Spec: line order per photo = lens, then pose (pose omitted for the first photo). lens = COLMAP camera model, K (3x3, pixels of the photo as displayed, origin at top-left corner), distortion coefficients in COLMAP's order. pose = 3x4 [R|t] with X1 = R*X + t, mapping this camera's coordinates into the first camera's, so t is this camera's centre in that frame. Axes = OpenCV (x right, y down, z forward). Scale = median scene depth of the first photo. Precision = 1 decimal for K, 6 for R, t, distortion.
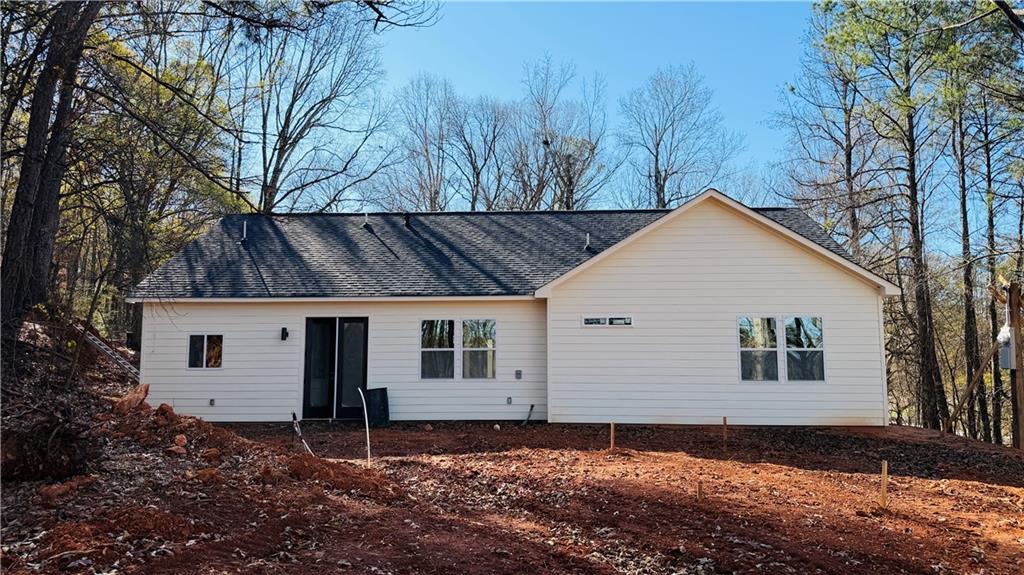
lens RADIAL K [[674.3, 0, 511.7], [0, 674.3, 325.0], [0, 0, 1]] dist [-0.066170, -0.000126]
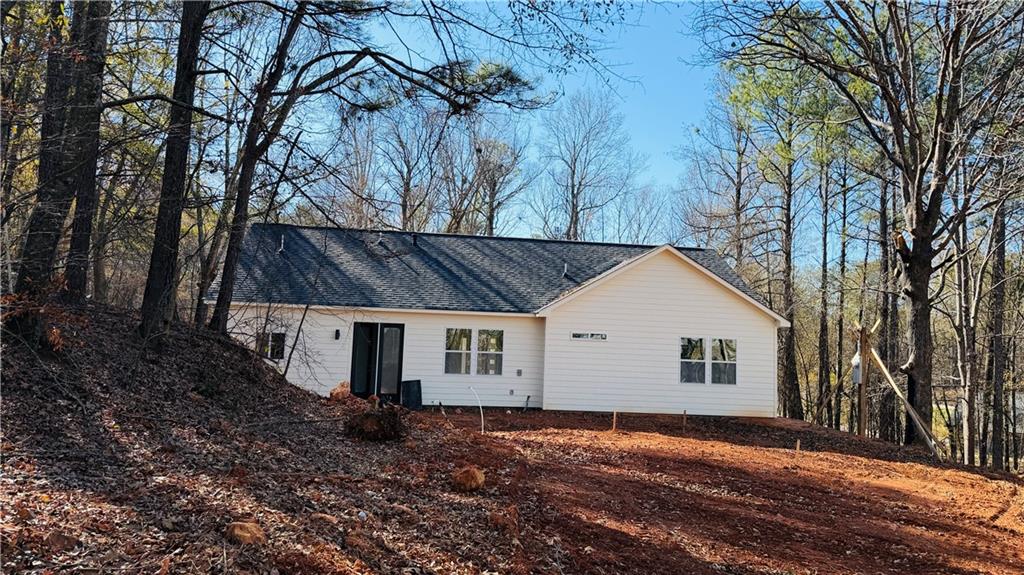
lens RADIAL K [[674.3, 0, 511.7], [0, 674.3, 325.0], [0, 0, 1]] dist [-0.066170, -0.000126]
pose [[0.981559, 0.042910, 0.186281, -0.250110], [-0.048831, 0.998434, 0.027312, -0.053983], [-0.184817, -0.035905, 0.982117, -0.287281]]
